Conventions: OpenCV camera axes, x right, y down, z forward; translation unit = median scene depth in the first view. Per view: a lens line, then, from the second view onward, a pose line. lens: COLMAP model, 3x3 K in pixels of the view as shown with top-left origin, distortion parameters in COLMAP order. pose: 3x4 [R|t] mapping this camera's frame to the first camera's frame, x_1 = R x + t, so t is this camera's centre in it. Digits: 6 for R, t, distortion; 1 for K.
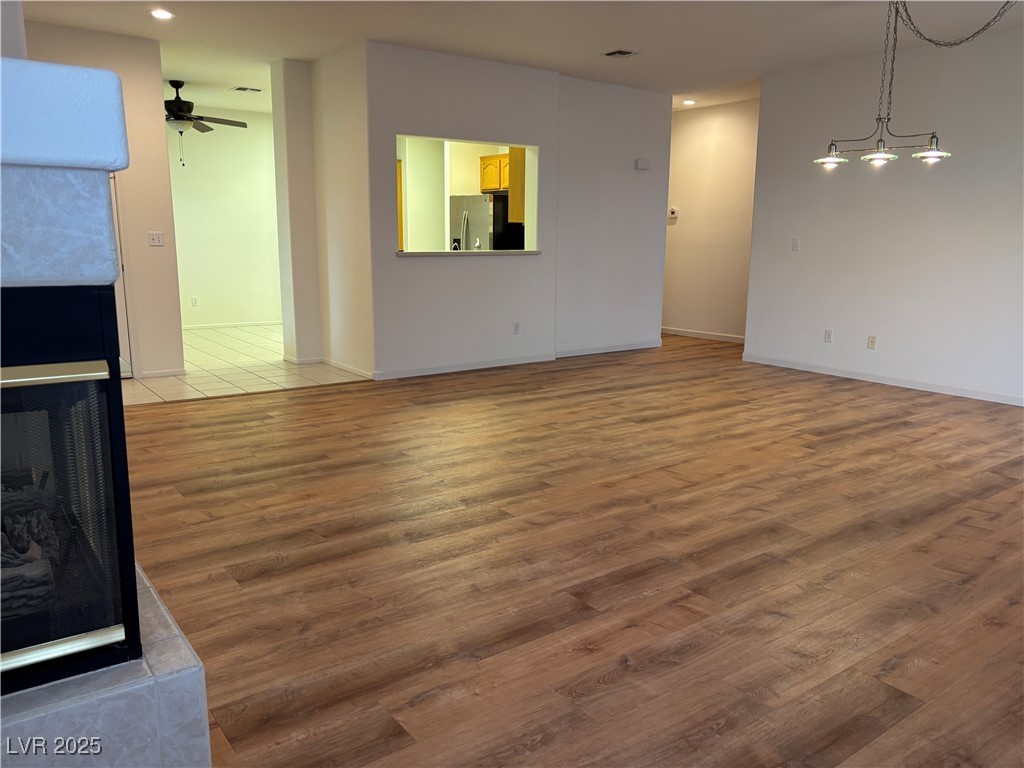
lens RADIAL K [[776.4, 0, 516.0], [0, 776.4, 379.5], [0, 0, 1]] dist [0.043407, -0.053269]
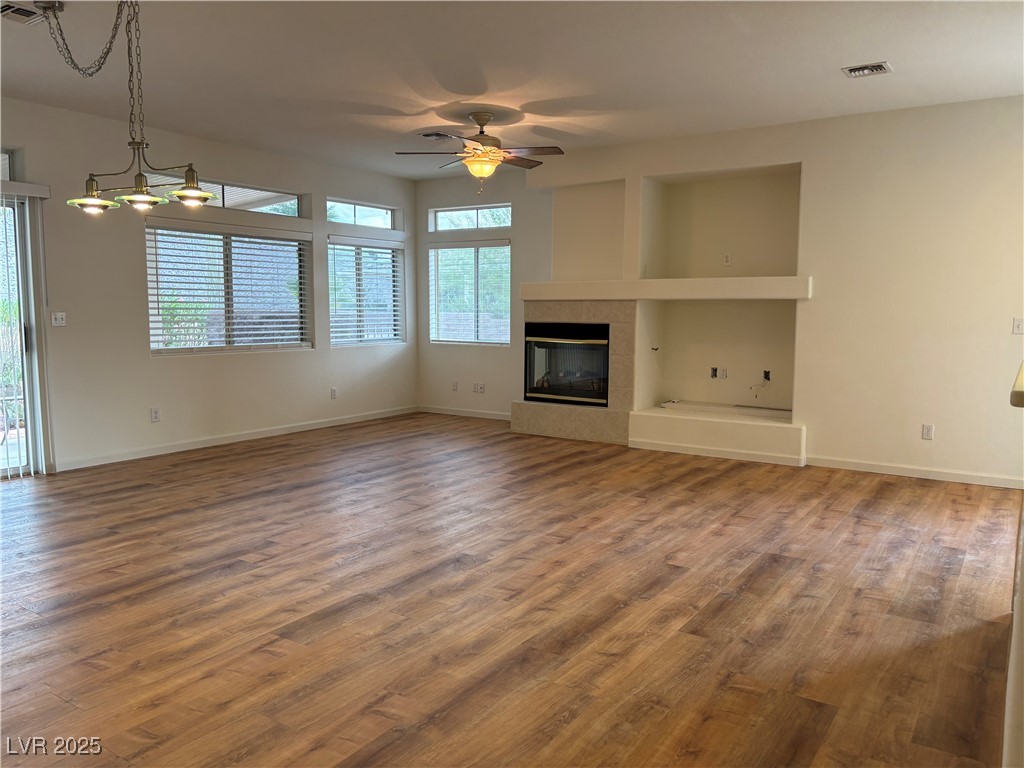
lens RADIAL K [[776.4, 0, 516.0], [0, 776.4, 379.5], [0, 0, 1]] dist [0.043407, -0.053269]
pose [[-0.940296, 0.015752, -0.339993, 0.239470], [-0.078252, 0.962164, 0.260991, -0.206184], [0.331240, 0.272014, -0.903487, 1.082708]]
